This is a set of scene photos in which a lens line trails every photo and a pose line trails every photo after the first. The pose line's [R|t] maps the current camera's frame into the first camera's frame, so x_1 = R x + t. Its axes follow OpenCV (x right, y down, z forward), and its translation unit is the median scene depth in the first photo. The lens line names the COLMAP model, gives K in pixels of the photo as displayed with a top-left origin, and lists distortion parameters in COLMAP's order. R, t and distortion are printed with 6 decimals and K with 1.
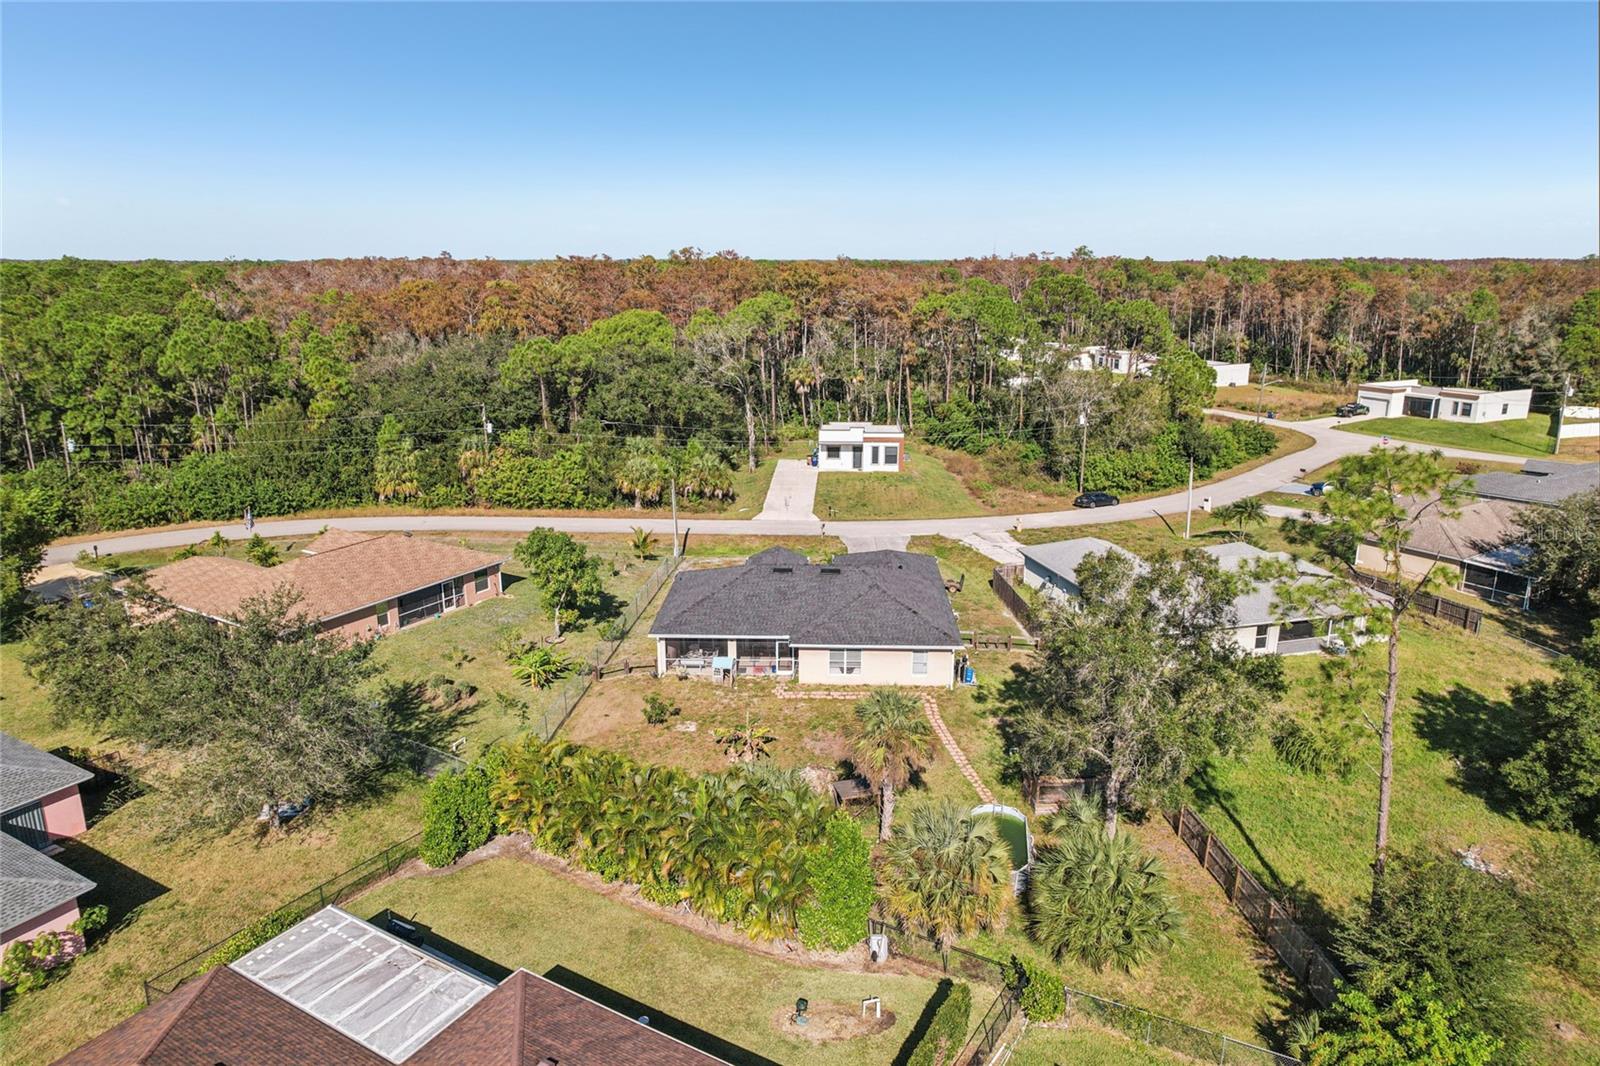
lens RADIAL K [[1030.7, 0, 802.7], [0, 1030.7, 506.7], [0, 0, 1]] dist [-0.053959, 0.030925]
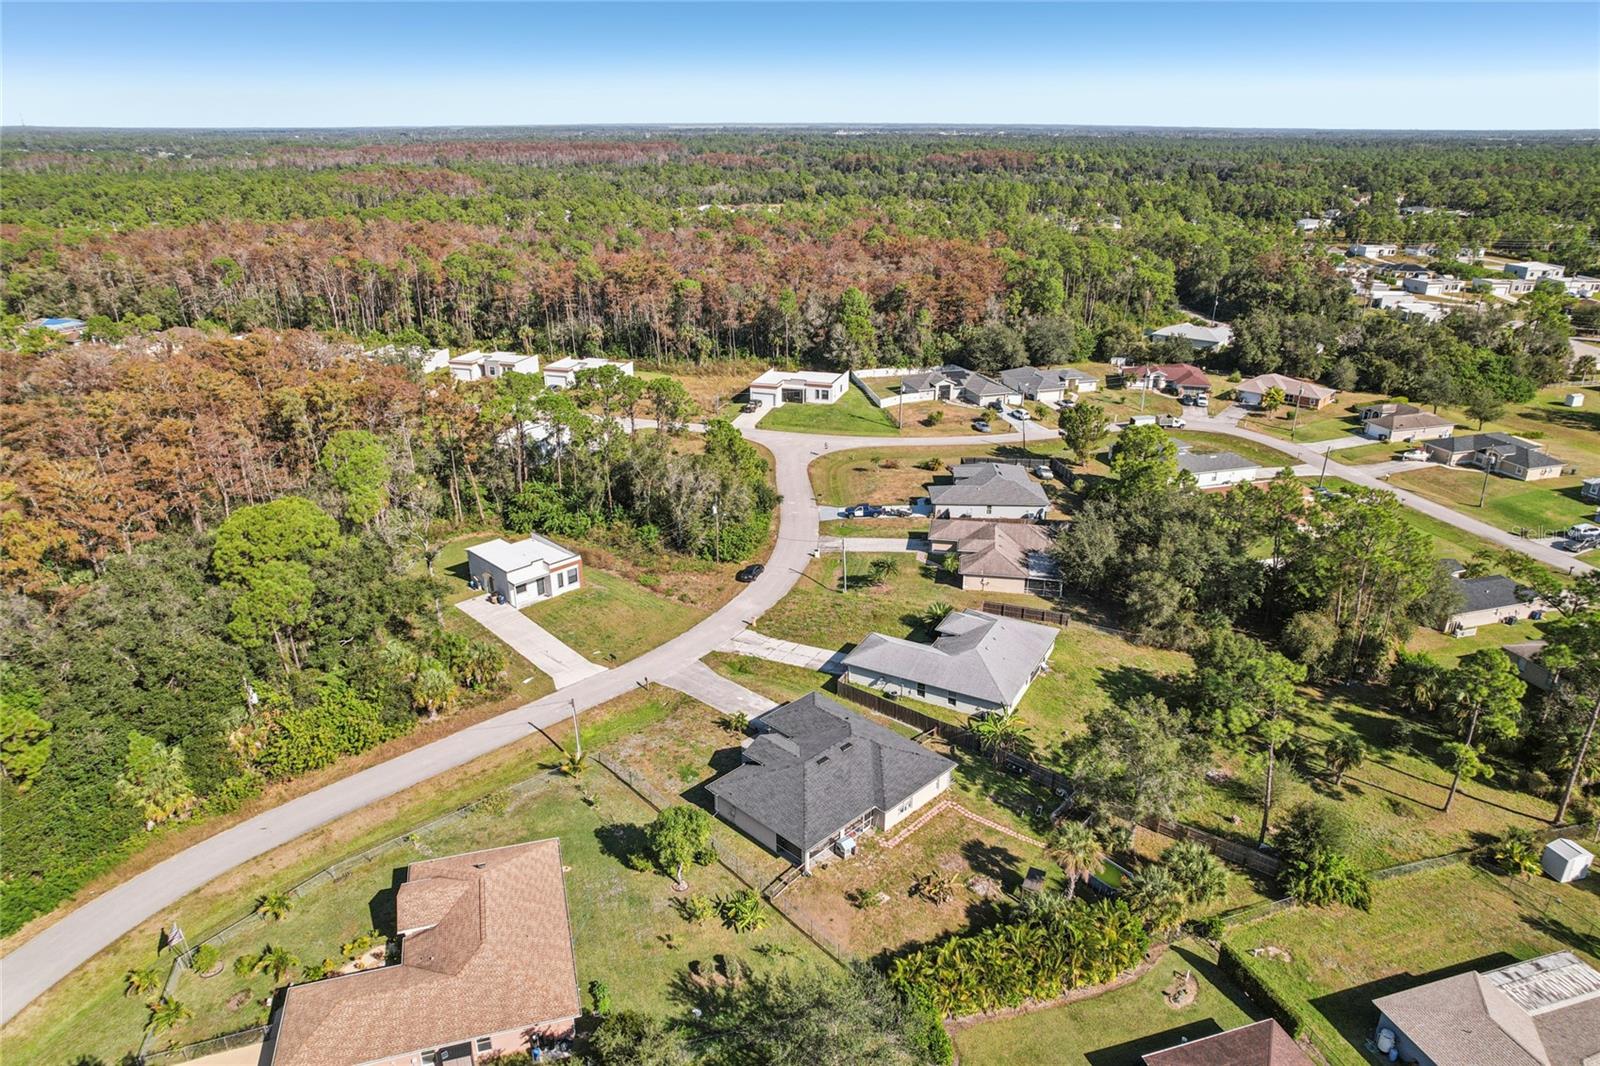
lens RADIAL K [[1019.3, 0, 811.5], [0, 1019.3, 541.9], [0, 0, 1]] dist [-0.038031, 0.003376]
pose [[0.677158, -0.282105, 0.679613, -0.538735], [0.171457, 0.958660, 0.227098, -0.327565], [-0.715583, -0.037257, 0.697533, 0.038876]]
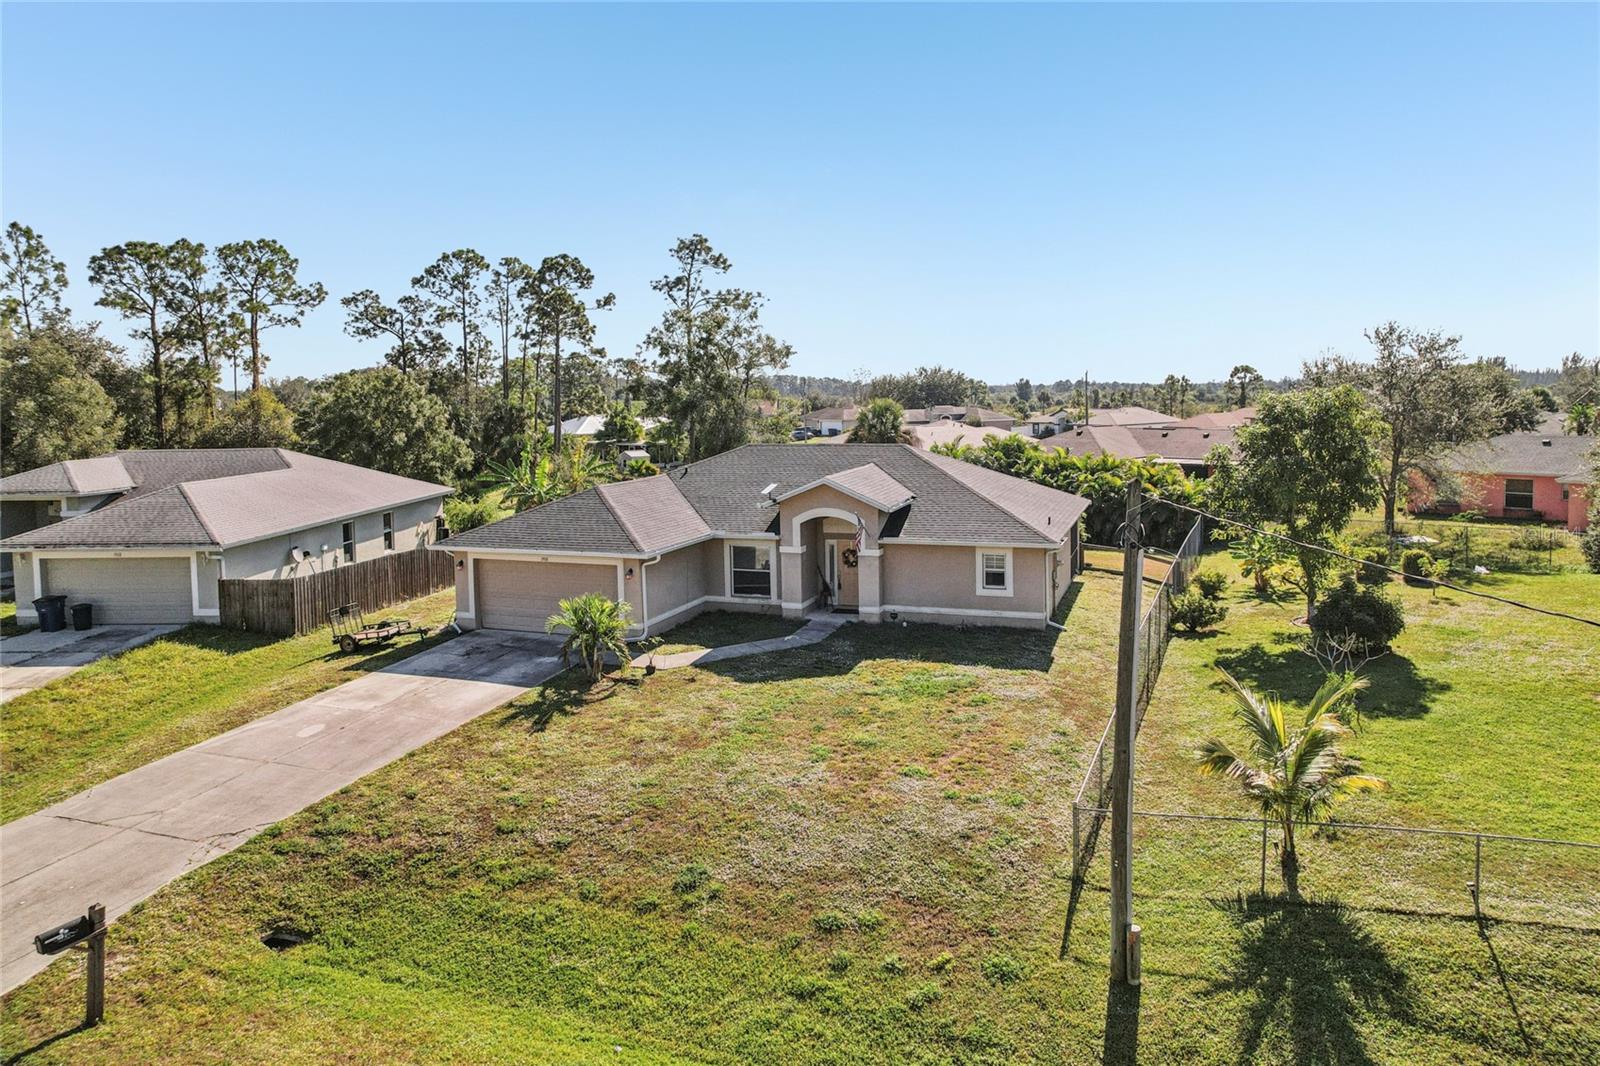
lens RADIAL K [[1041.4, 0, 823.5], [0, 1041.4, 500.2], [0, 0, 1]] dist [-0.040362, 0.001962]
pose [[-0.956052, -0.019483, 0.292550, -0.103257], [0.079910, 0.942702, 0.323926, -0.064145], [-0.282098, 0.333068, -0.899715, 0.950259]]
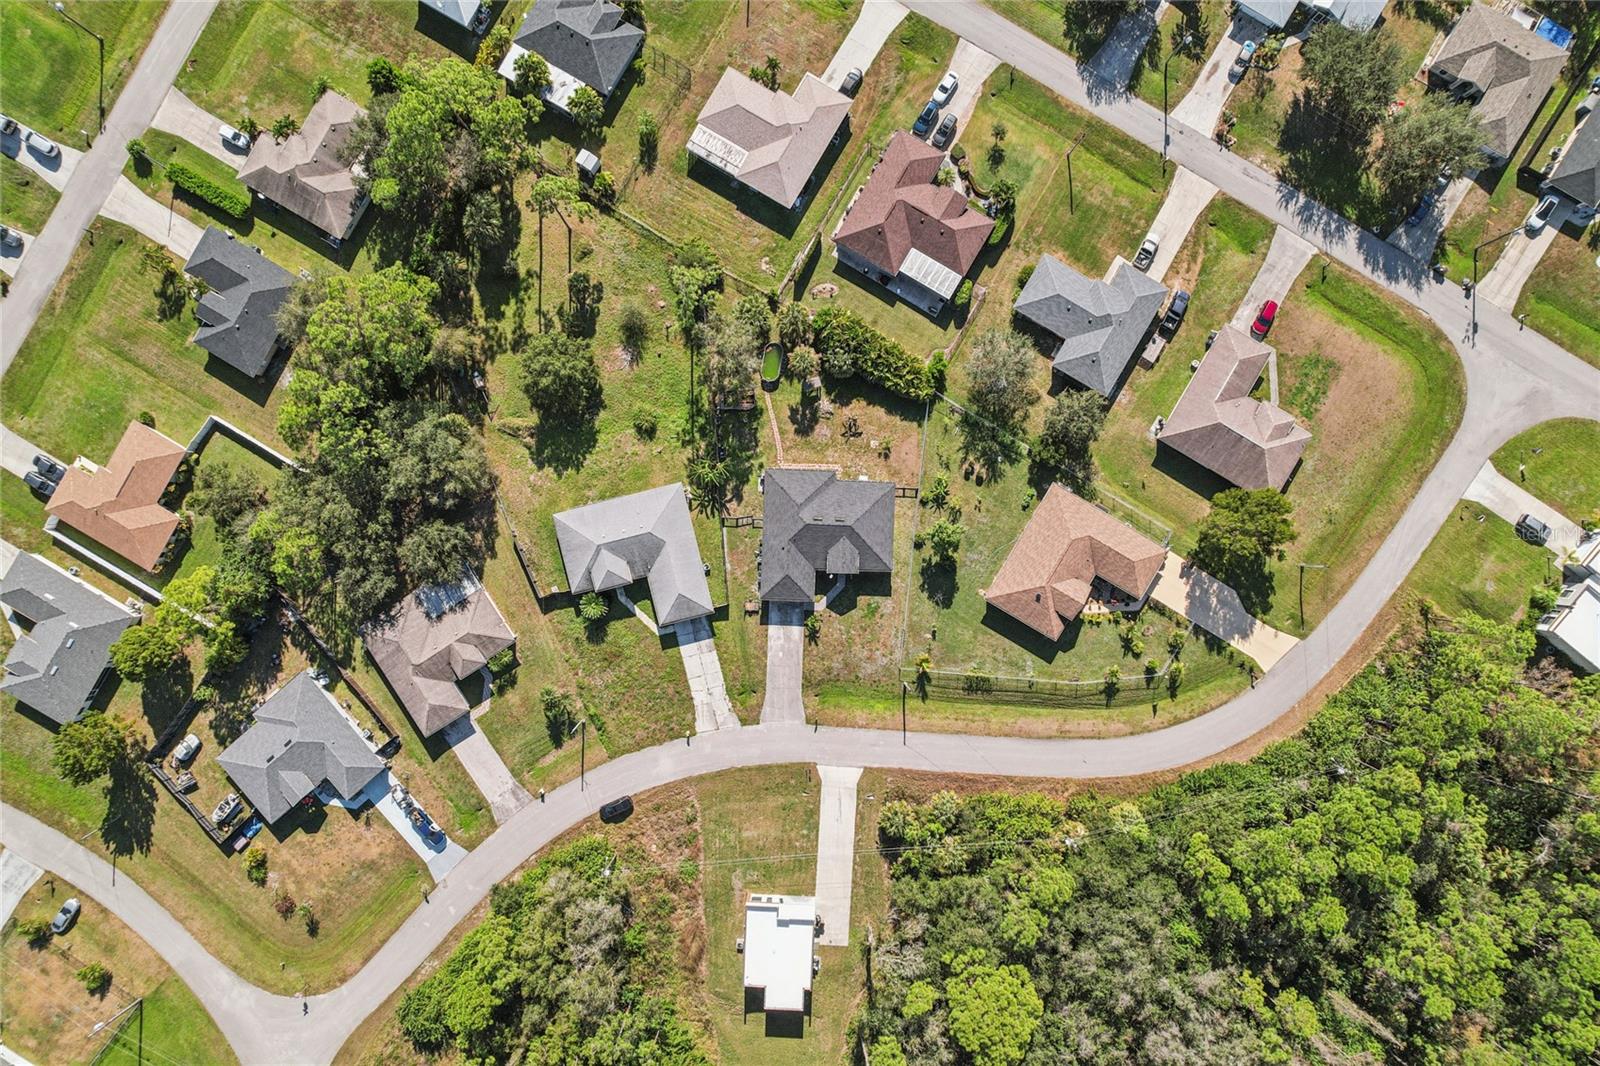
lens RADIAL K [[1019.3, 0, 811.5], [0, 1019.3, 541.9], [0, 0, 1]] dist [-0.038031, 0.003376]
pose [[-0.999952, -0.004639, 0.008657, 0.013103], [0.009539, -0.248833, 0.968499, -1.247305], [-0.002339, 0.968535, 0.248865, 0.311042]]
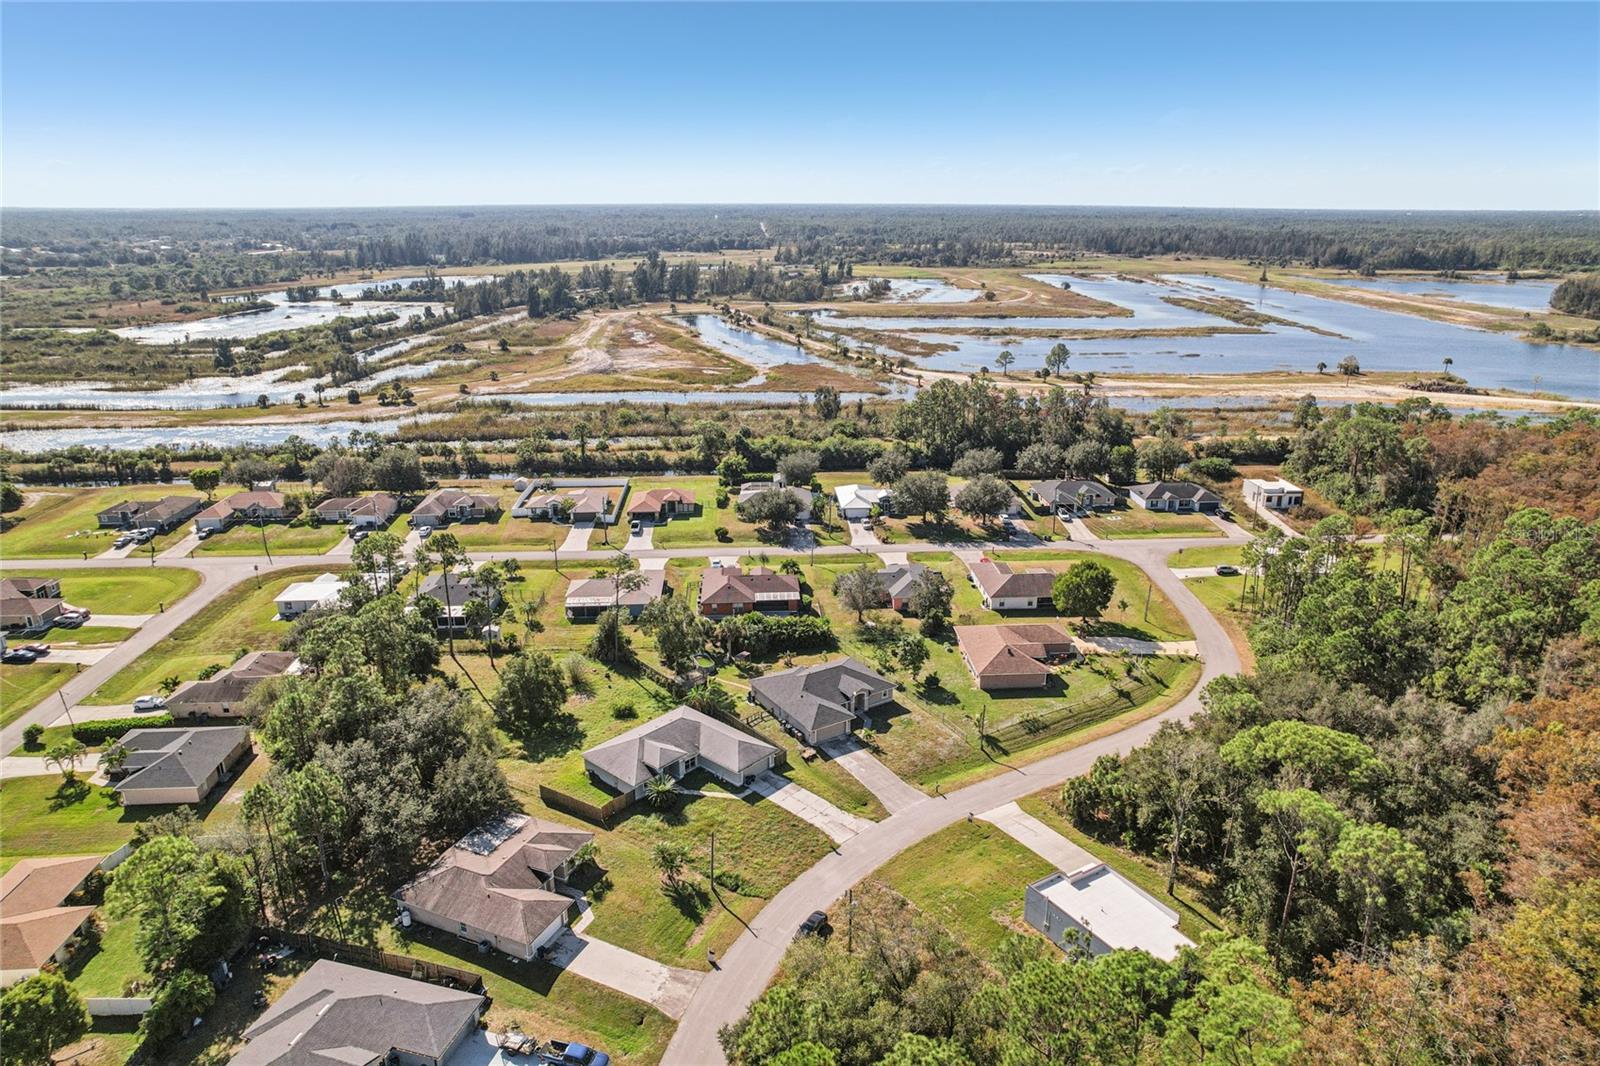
lens RADIAL K [[1007.1, 0, 800.7], [0, 1007.1, 538.5], [0, 0, 1]] dist [-0.037288, -0.000402]
pose [[-0.828932, 0.173004, -0.531922, 0.756681], [-0.134817, 0.861136, 0.490173, -0.820346], [0.542859, 0.478032, -0.690499, 1.496304]]
